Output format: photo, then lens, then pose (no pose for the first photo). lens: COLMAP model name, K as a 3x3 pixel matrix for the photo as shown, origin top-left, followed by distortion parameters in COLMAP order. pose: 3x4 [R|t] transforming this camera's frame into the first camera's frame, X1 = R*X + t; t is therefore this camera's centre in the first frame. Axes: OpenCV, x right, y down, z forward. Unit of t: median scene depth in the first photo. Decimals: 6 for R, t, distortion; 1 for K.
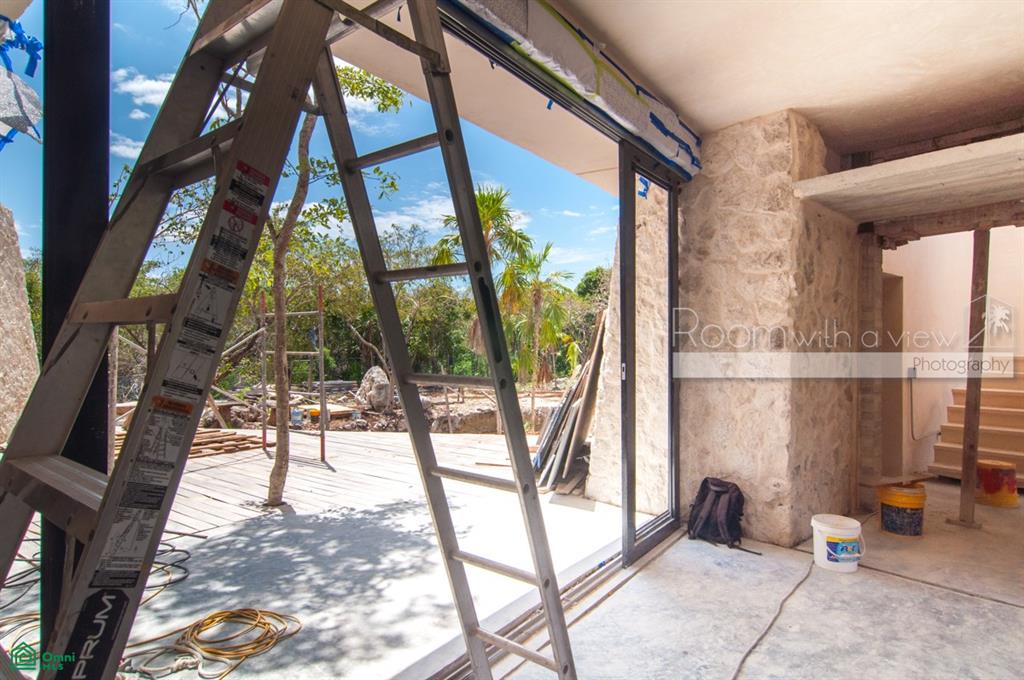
lens RADIAL K [[558.0, 0, 510.0], [0, 558.0, 343.7], [0, 0, 1]] dist [0.003197, 0.002771]
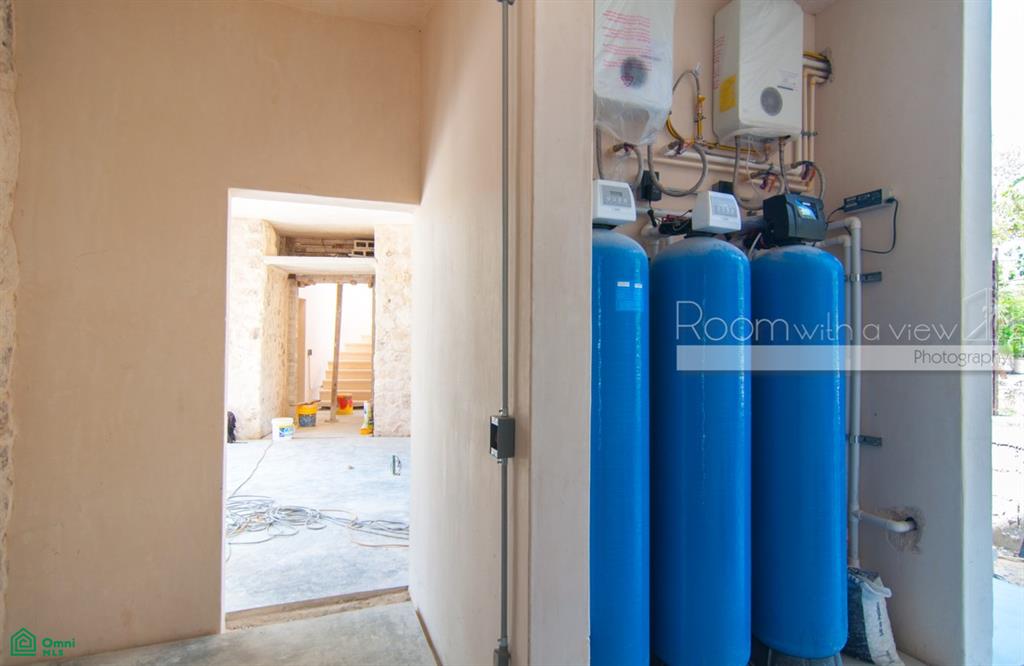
lens RADIAL K [[536.8, 0, 512.6], [0, 536.8, 335.2], [0, 0, 1]] dist [0.003322, 0.000266]
pose [[0.540910, 0.008739, 0.841035, -0.562338], [-0.011119, 0.999933, -0.003239, -0.007814], [-0.841007, -0.007599, 0.540970, -0.711924]]
